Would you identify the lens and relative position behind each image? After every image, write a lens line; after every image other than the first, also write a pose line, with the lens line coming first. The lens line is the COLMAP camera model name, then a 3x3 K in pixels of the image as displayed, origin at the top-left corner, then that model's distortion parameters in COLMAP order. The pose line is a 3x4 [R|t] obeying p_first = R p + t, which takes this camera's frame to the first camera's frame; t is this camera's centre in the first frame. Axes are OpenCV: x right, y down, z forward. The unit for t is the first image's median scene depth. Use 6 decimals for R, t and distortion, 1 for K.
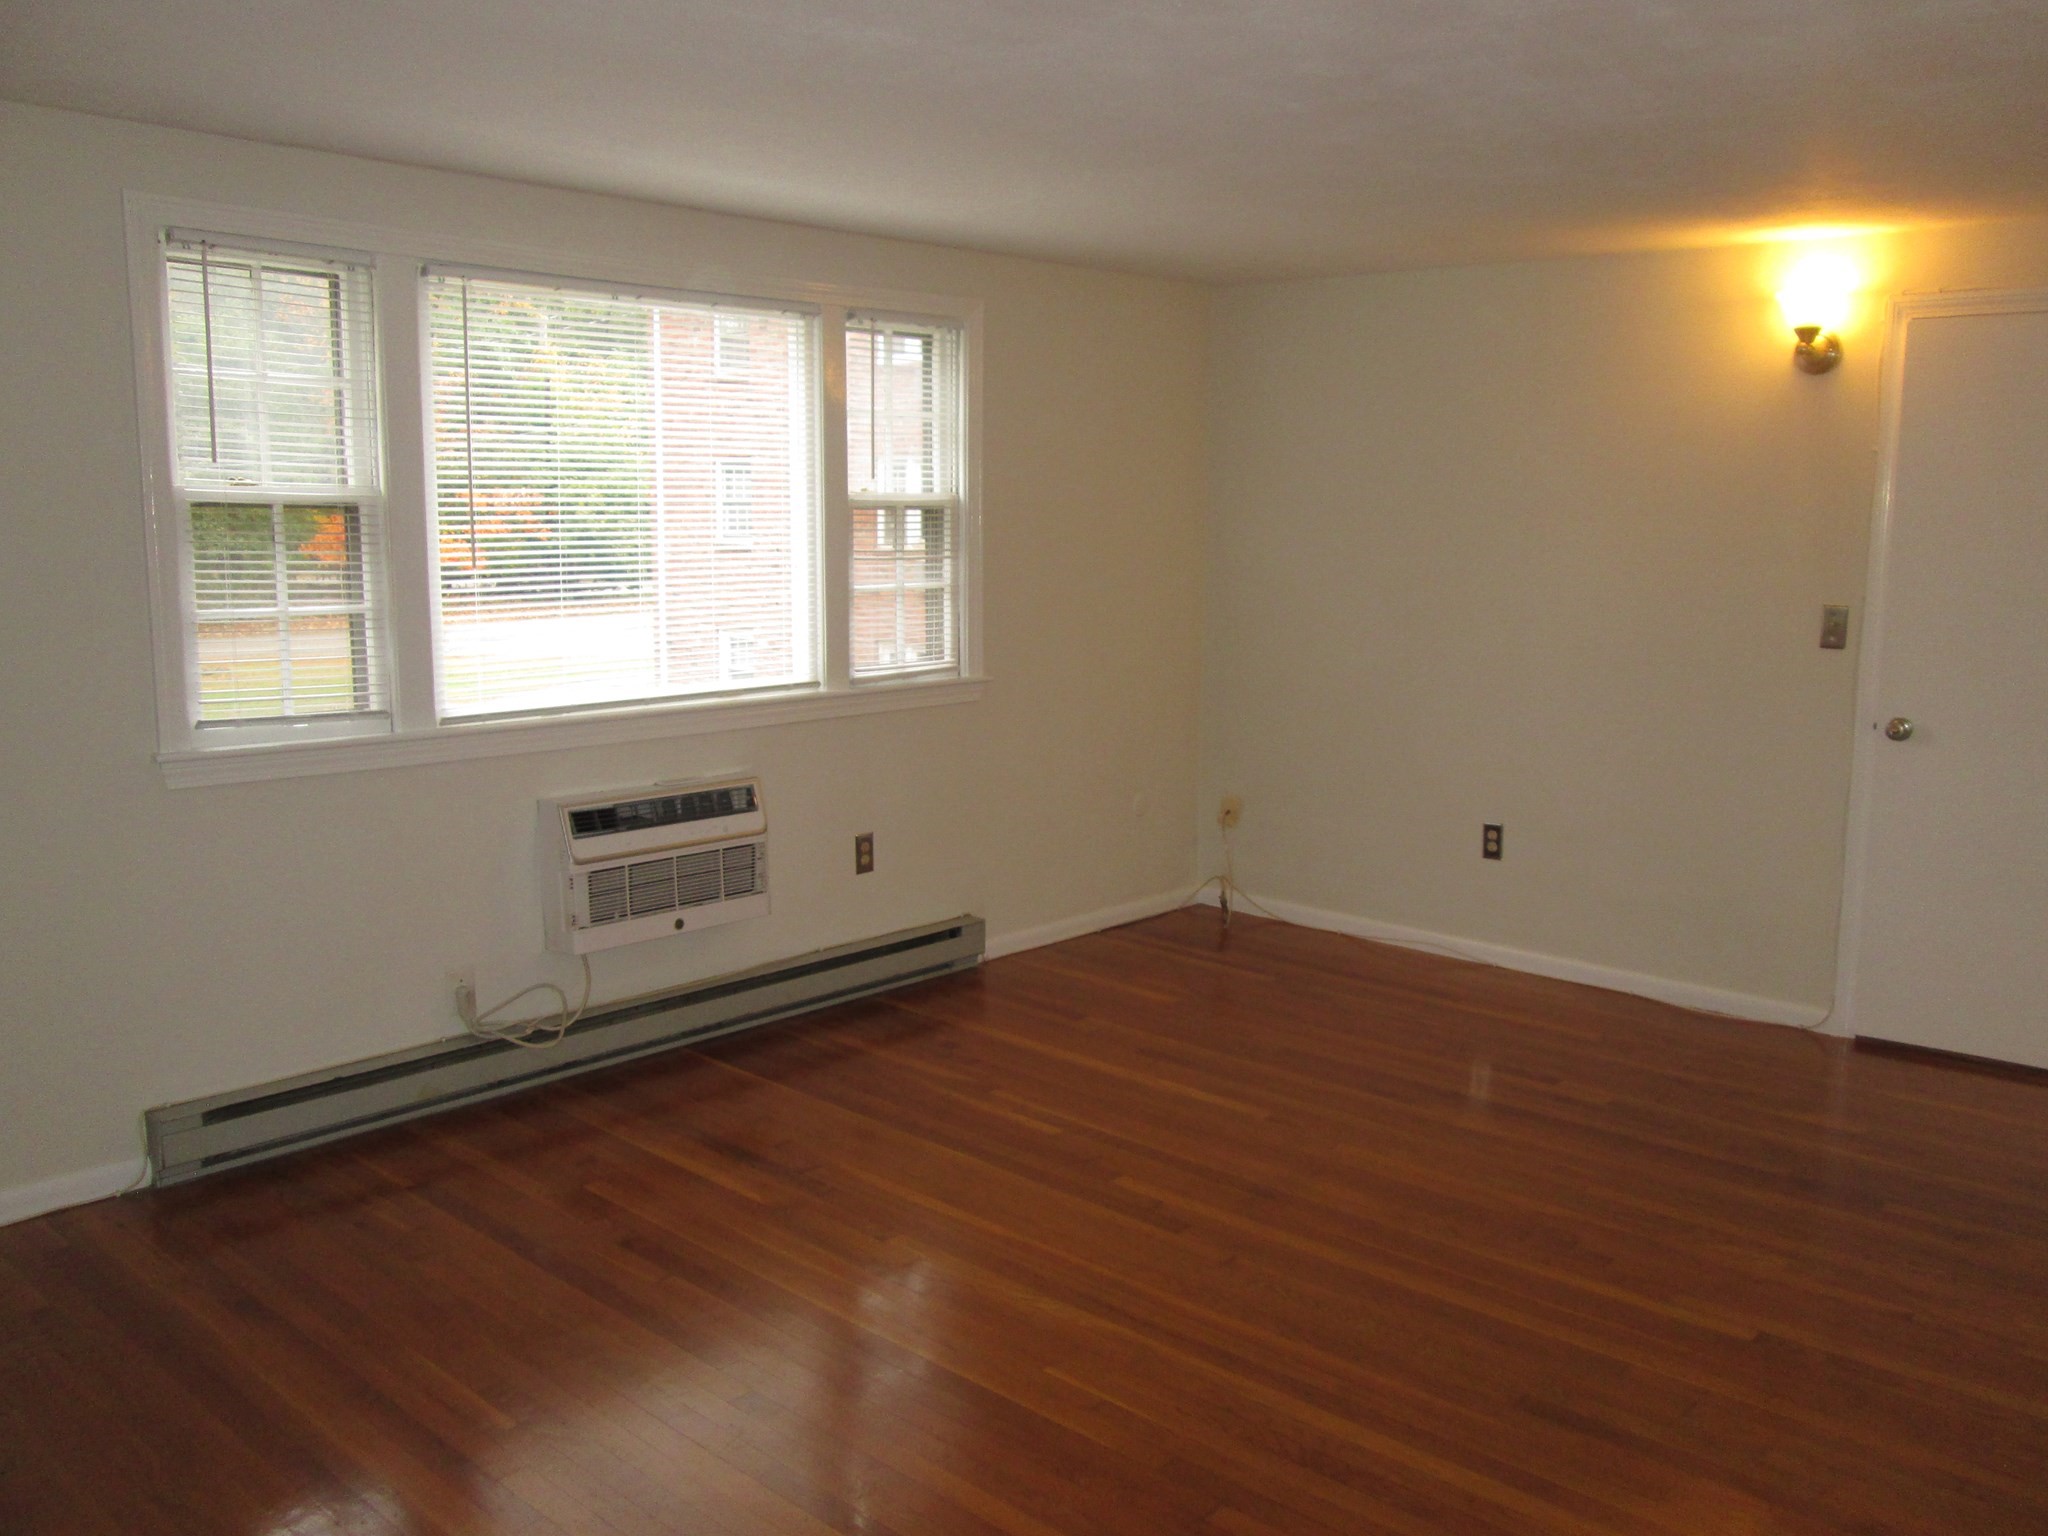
lens RADIAL K [[1680.1, 0, 1024.0], [0, 1680.1, 768.0], [0, 0, 1]] dist [-0.040157, 0.036578]
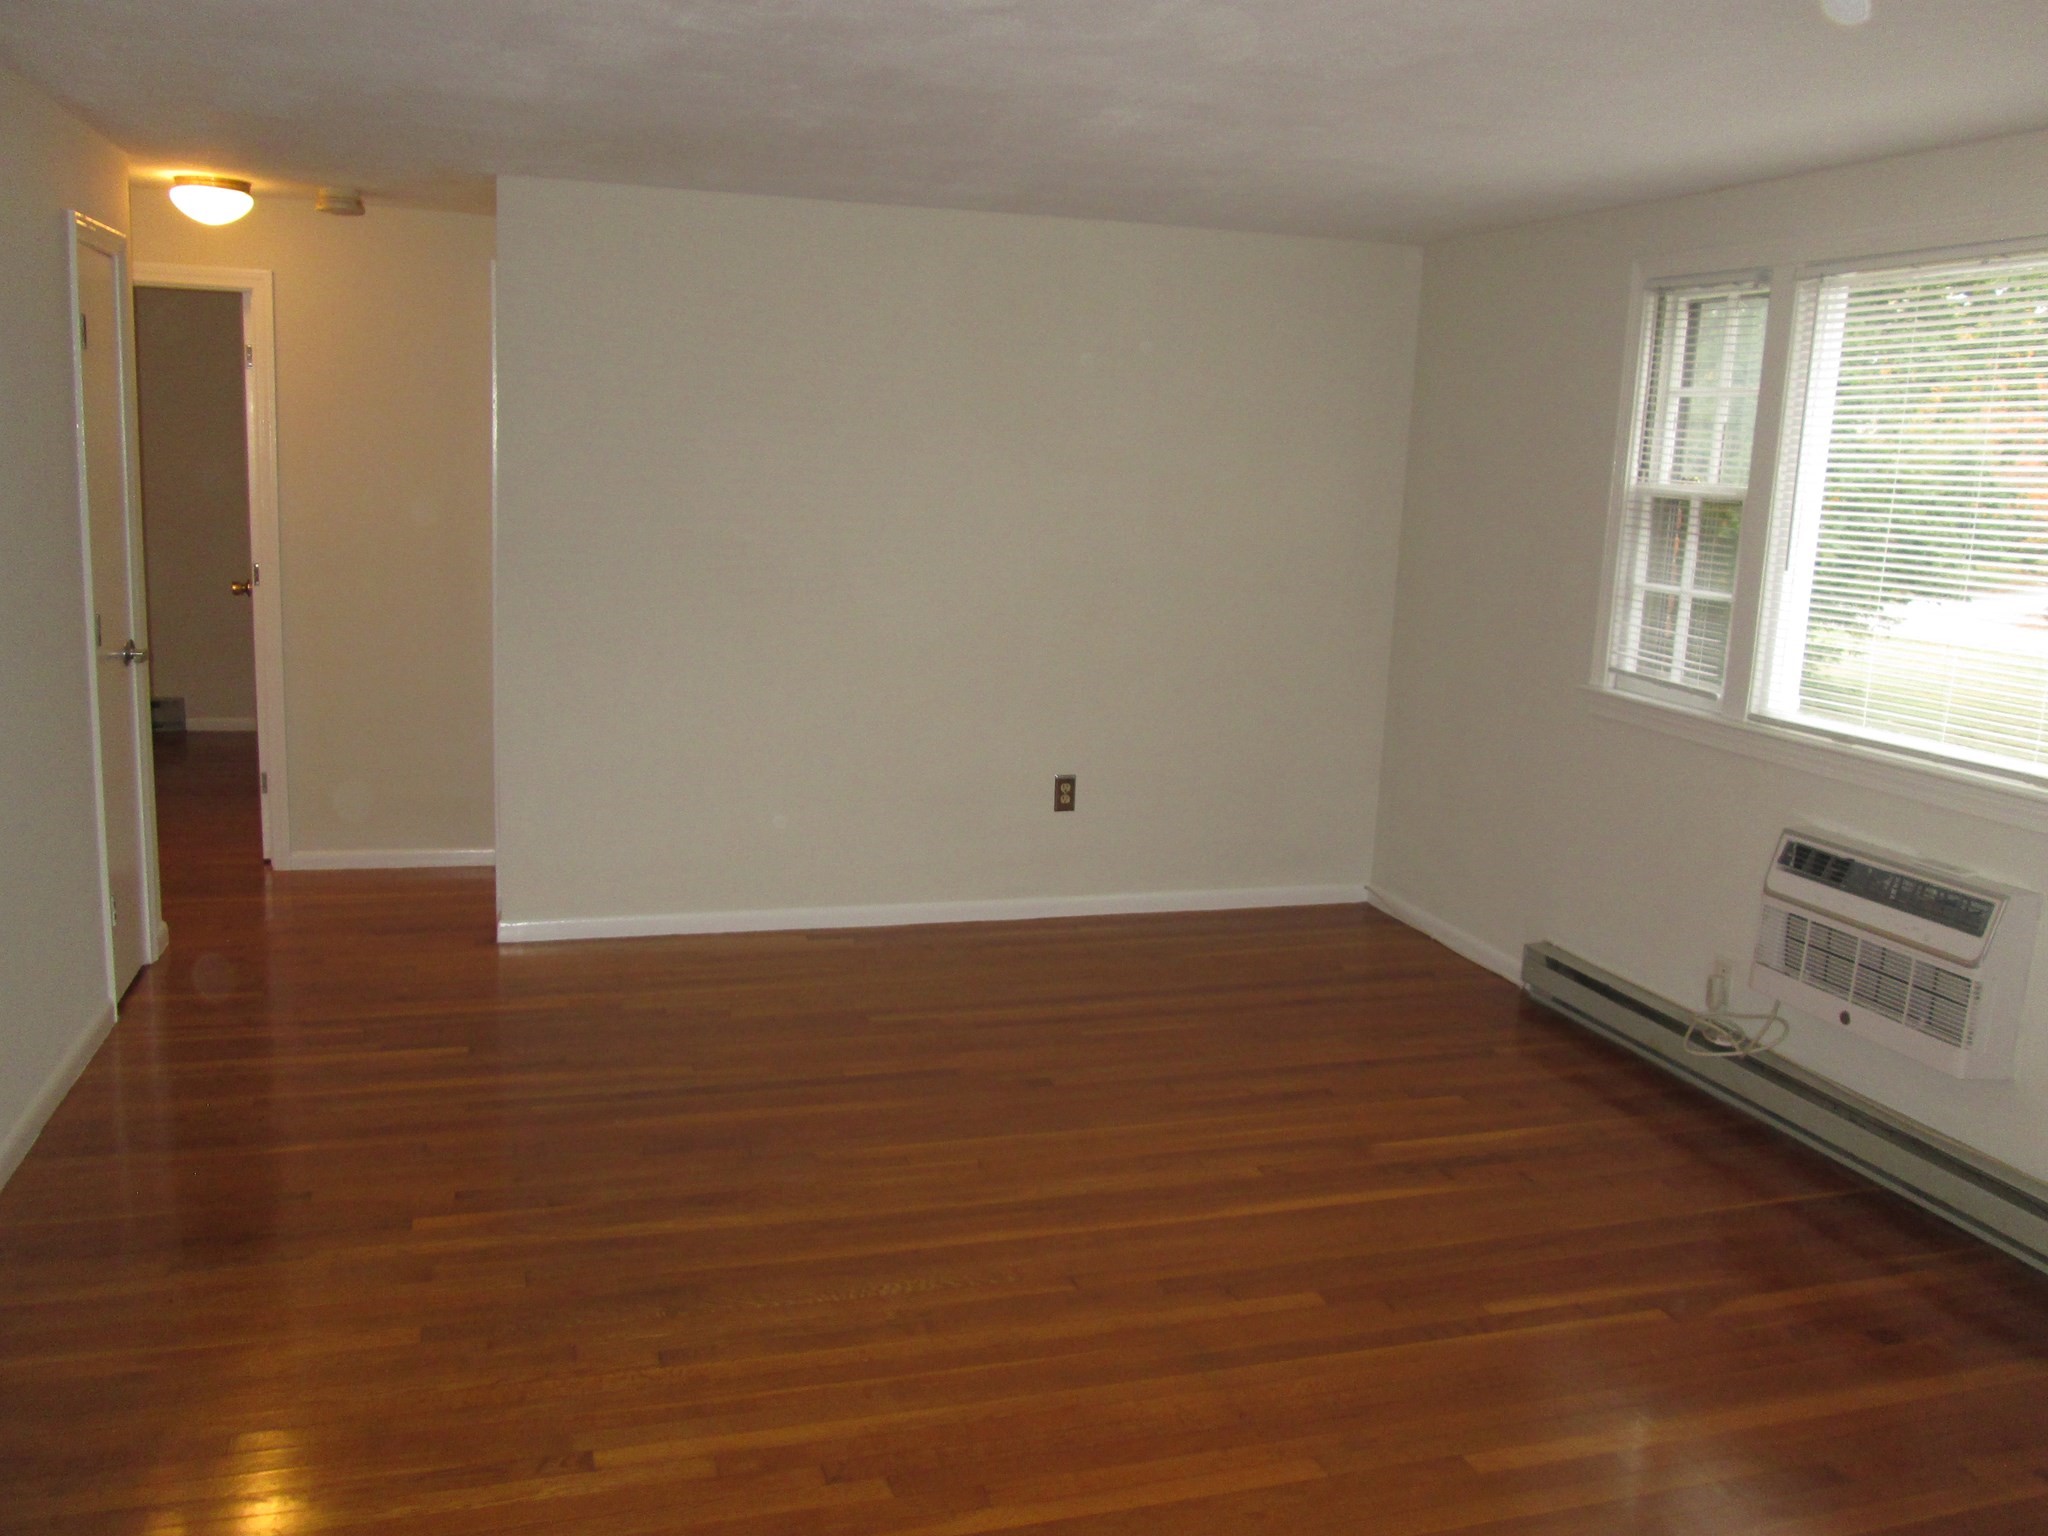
lens RADIAL K [[1646.6, 0, 1023.8], [0, 1646.6, 718.7], [0, 0, 1]] dist [-0.040241, 0.005359]
pose [[-0.481609, 0.114523, -0.868871, 0.743203], [-0.174191, 0.959135, 0.222973, -0.173885], [0.858900, 0.258735, -0.441980, 1.074936]]
